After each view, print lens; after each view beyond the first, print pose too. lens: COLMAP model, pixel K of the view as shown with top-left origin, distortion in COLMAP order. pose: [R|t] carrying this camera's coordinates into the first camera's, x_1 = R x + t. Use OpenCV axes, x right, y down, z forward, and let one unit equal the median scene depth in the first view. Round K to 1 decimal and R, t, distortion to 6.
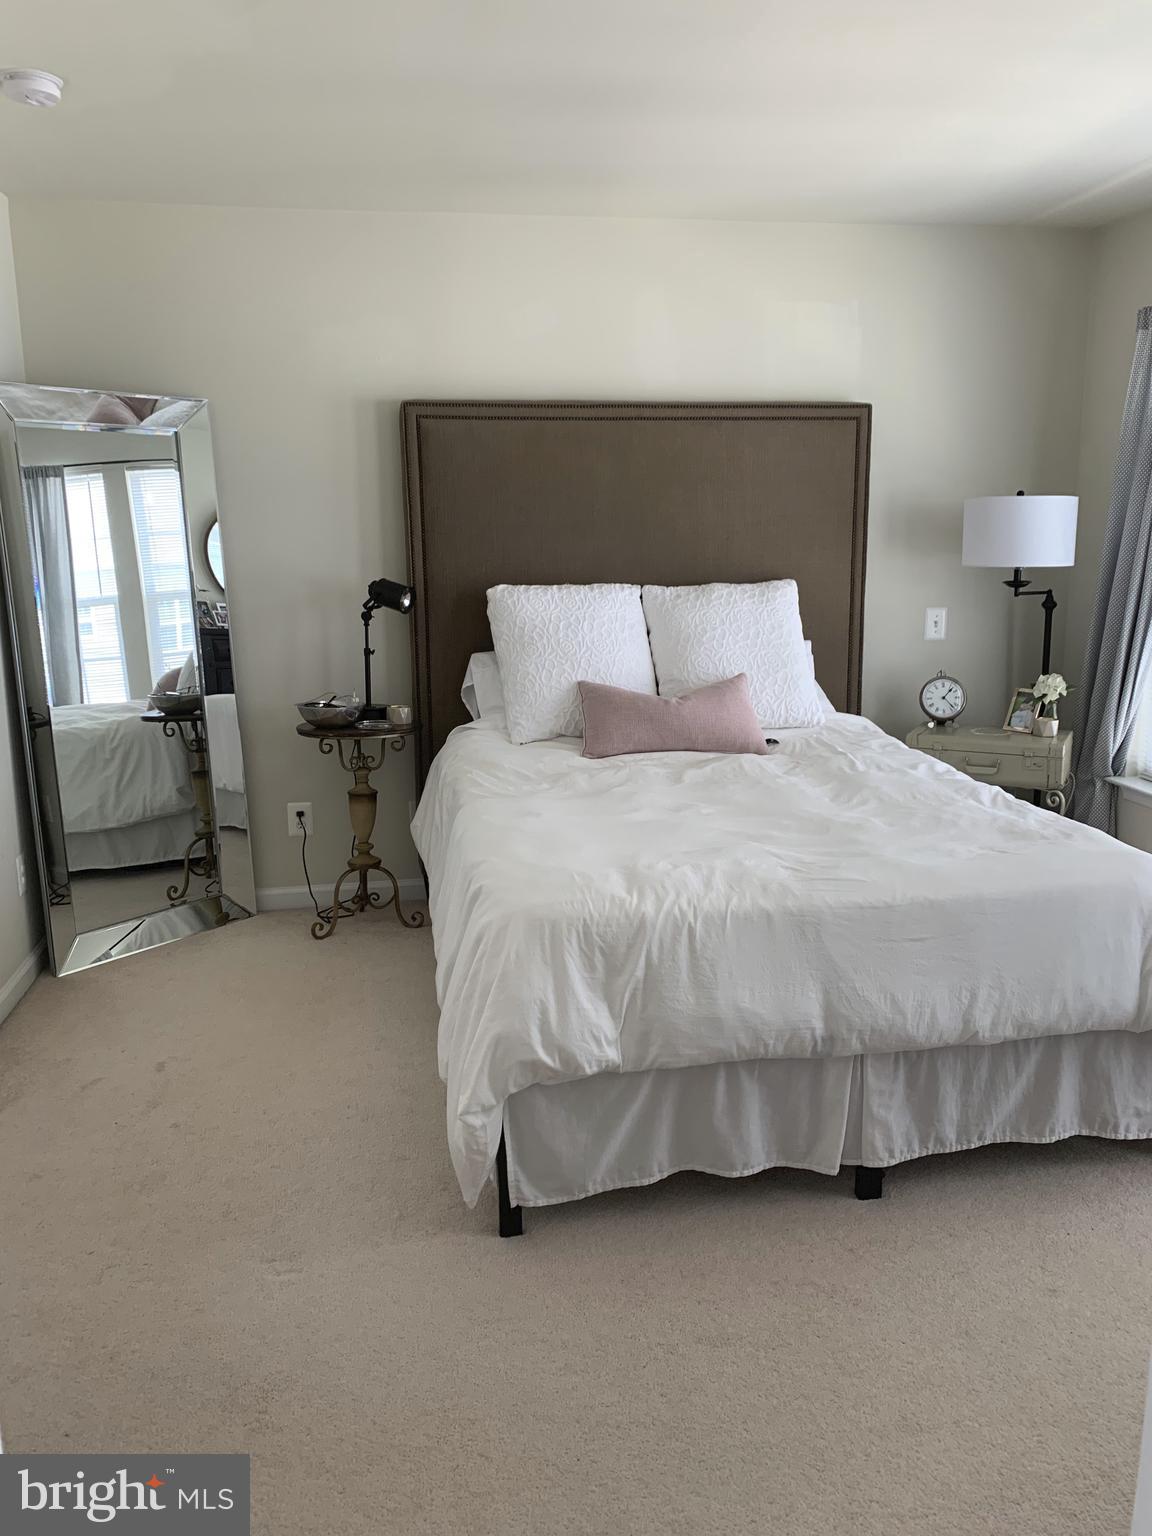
lens RADIAL K [[1150.6, 0, 576.0], [0, 1150.6, 768.0], [0, 0, 1]] dist [0.193612, -0.513224]
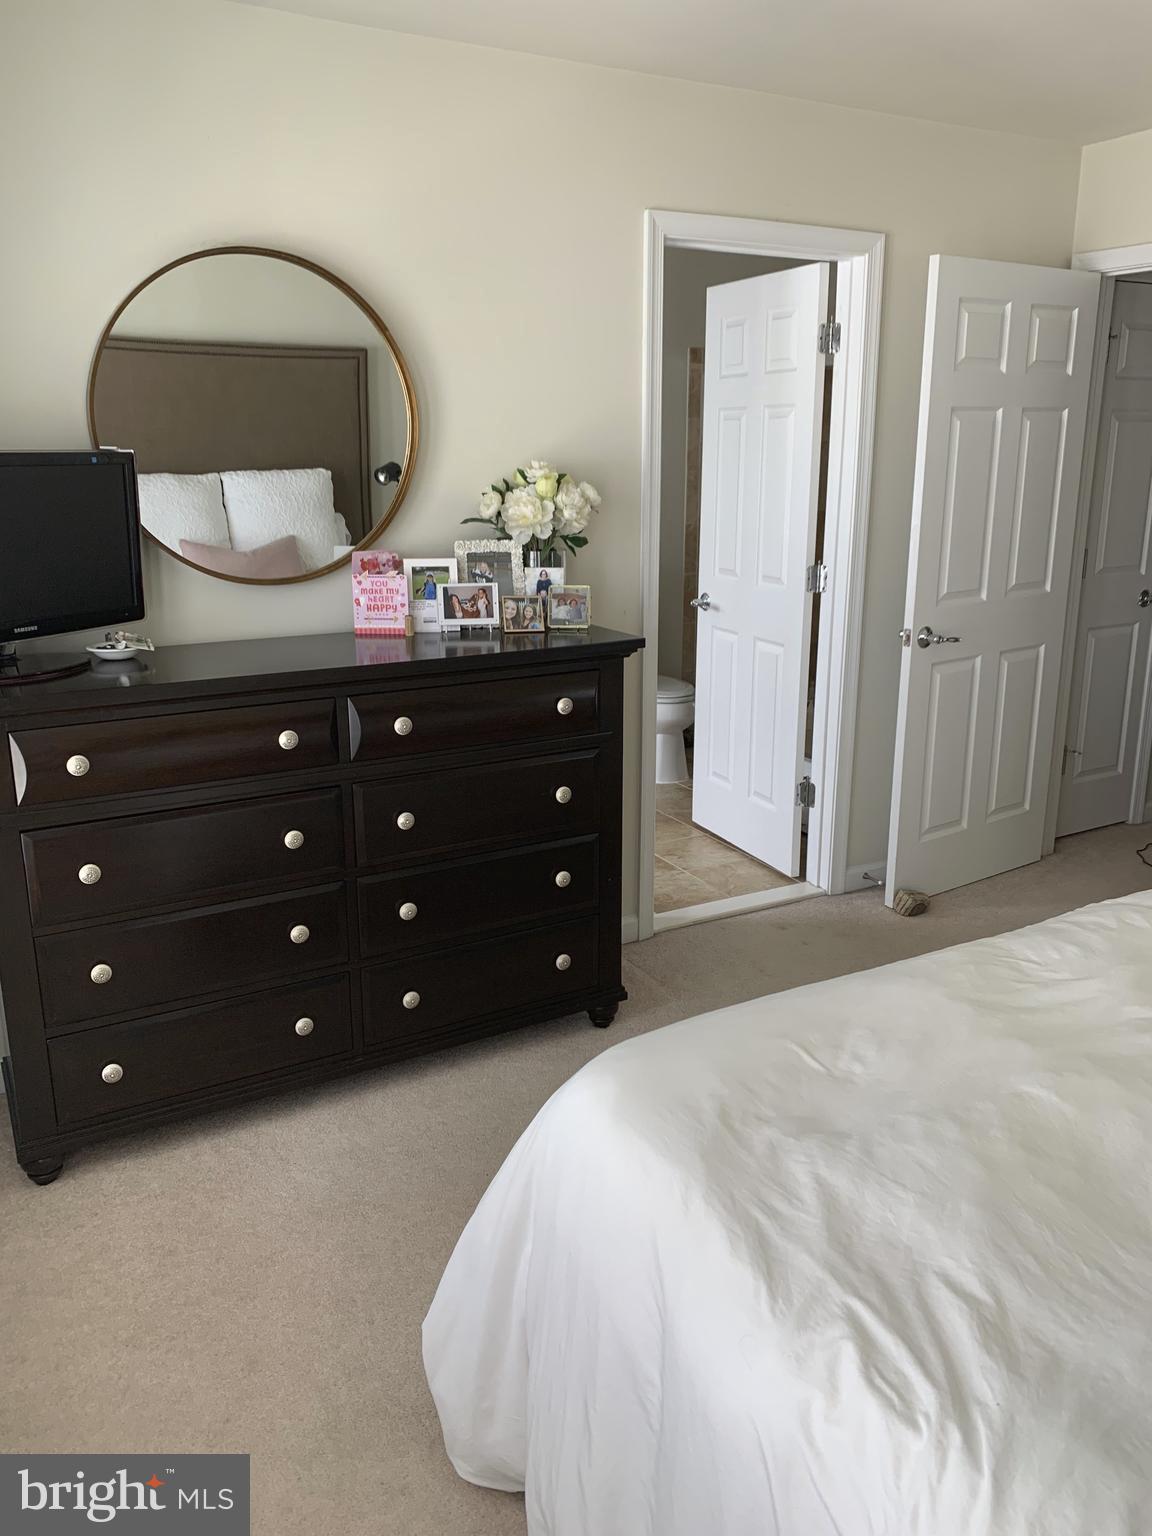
lens RADIAL K [[1171.2, 0, 576.0], [0, 1171.2, 768.0], [0, 0, 1]] dist [0.044486, -0.057321]
pose [[-0.941552, 0.099210, -0.321927, 0.452699], [-0.058788, 0.892592, 0.447016, -0.235301], [0.331698, 0.439815, -0.834589, 0.948897]]
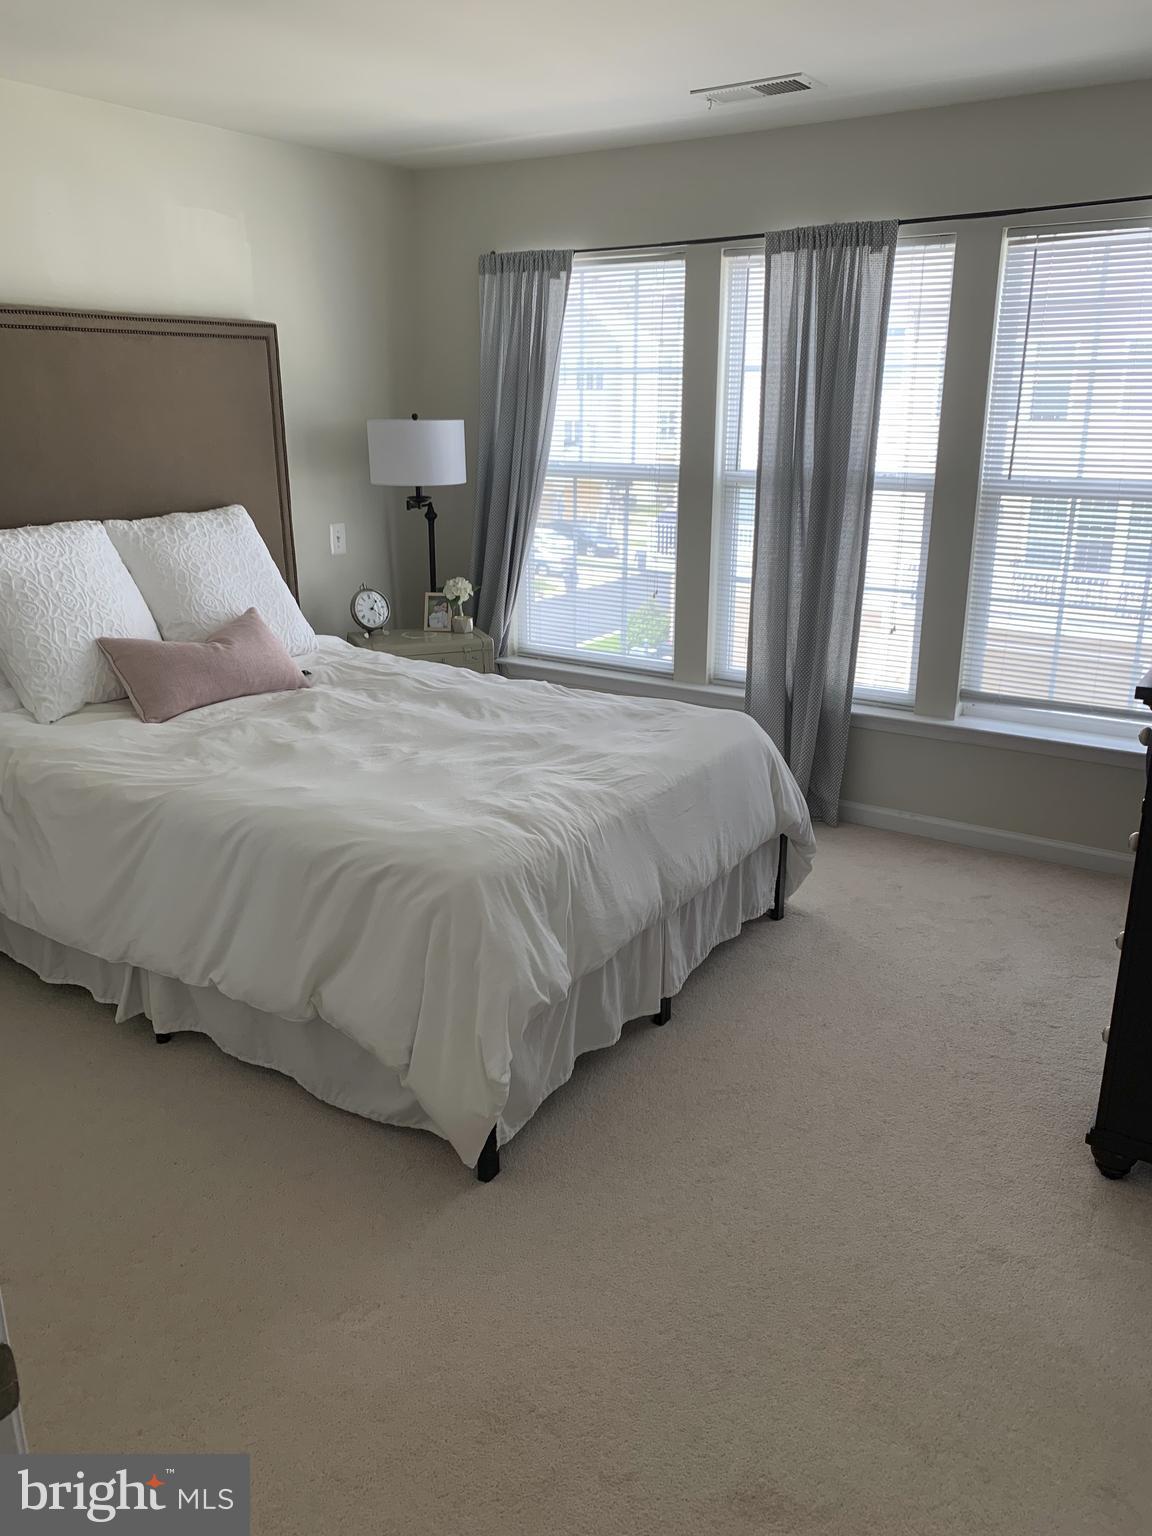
lens RADIAL K [[1171.2, 0, 576.0], [0, 1171.2, 768.0], [0, 0, 1]] dist [0.044486, -0.057321]
pose [[0.669208, -0.215110, 0.711259, -0.404304], [0.144049, 0.976580, 0.159820, -0.069727], [-0.728979, -0.004497, 0.684521, 0.132690]]
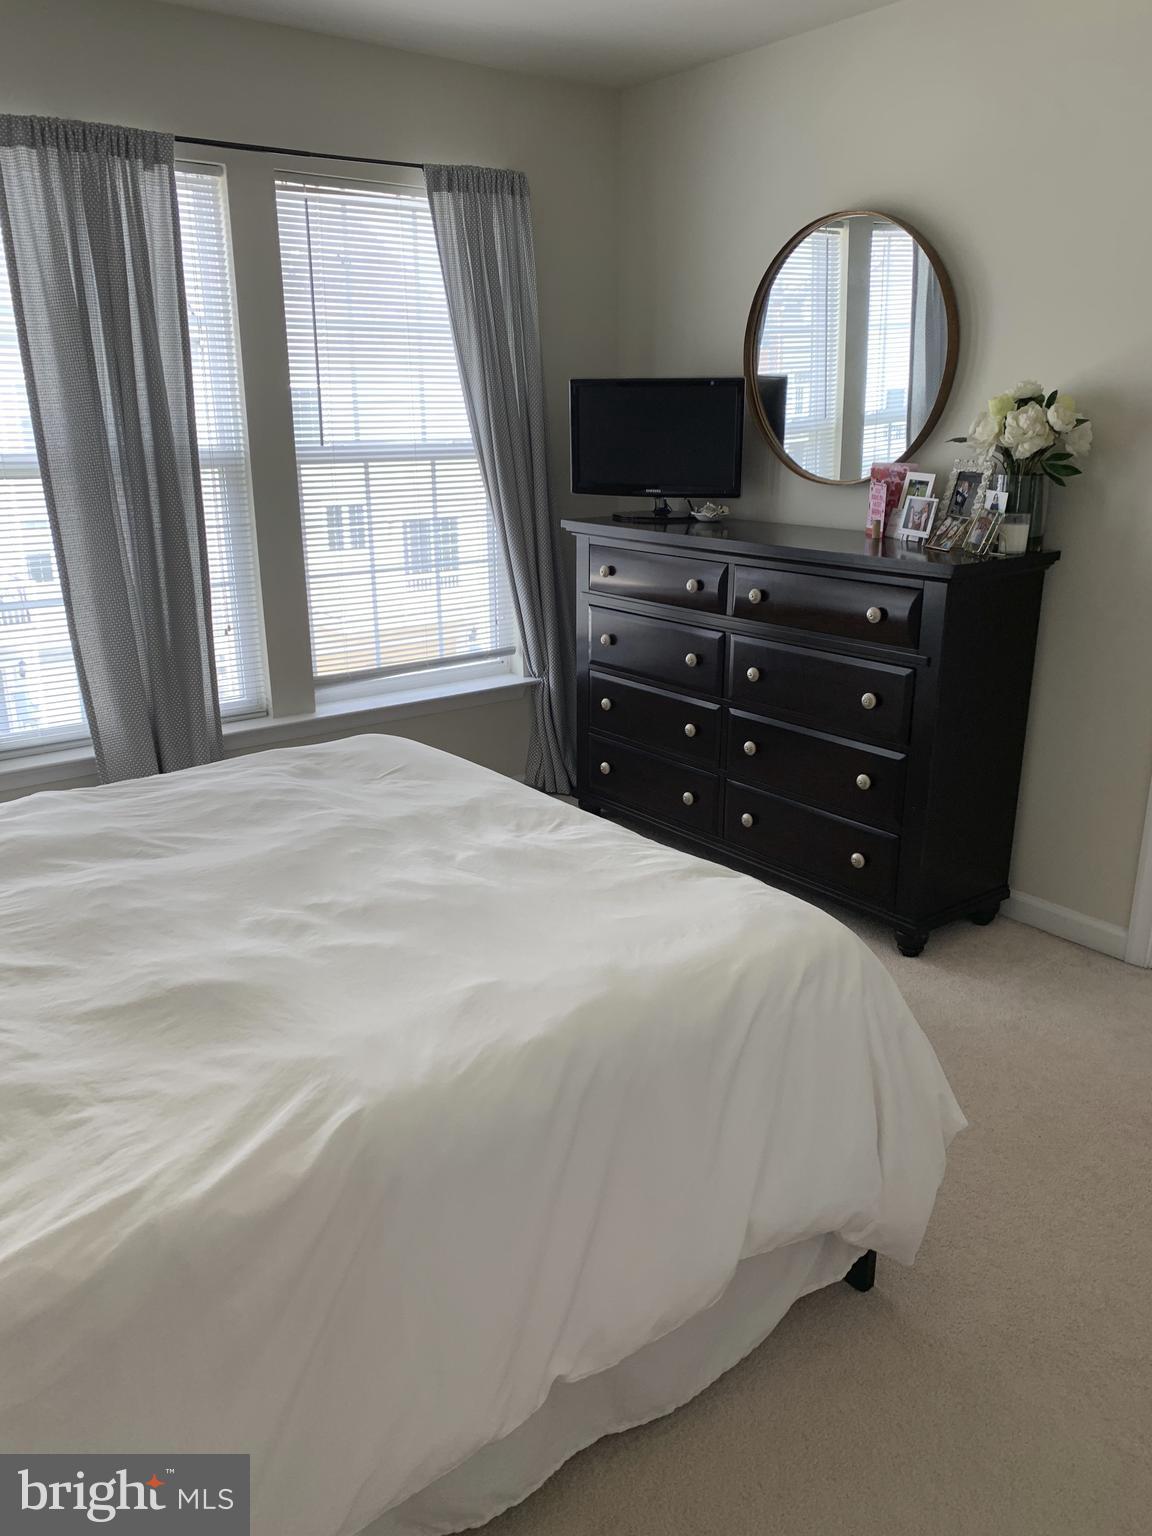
lens RADIAL K [[1171.2, 0, 576.0], [0, 1171.2, 768.0], [0, 0, 1]] dist [0.044486, -0.057321]
pose [[-0.479392, -0.251126, 0.840904, -0.347864], [0.182150, 0.908847, 0.375259, -0.177985], [-0.858490, 0.333066, -0.389952, 0.826263]]
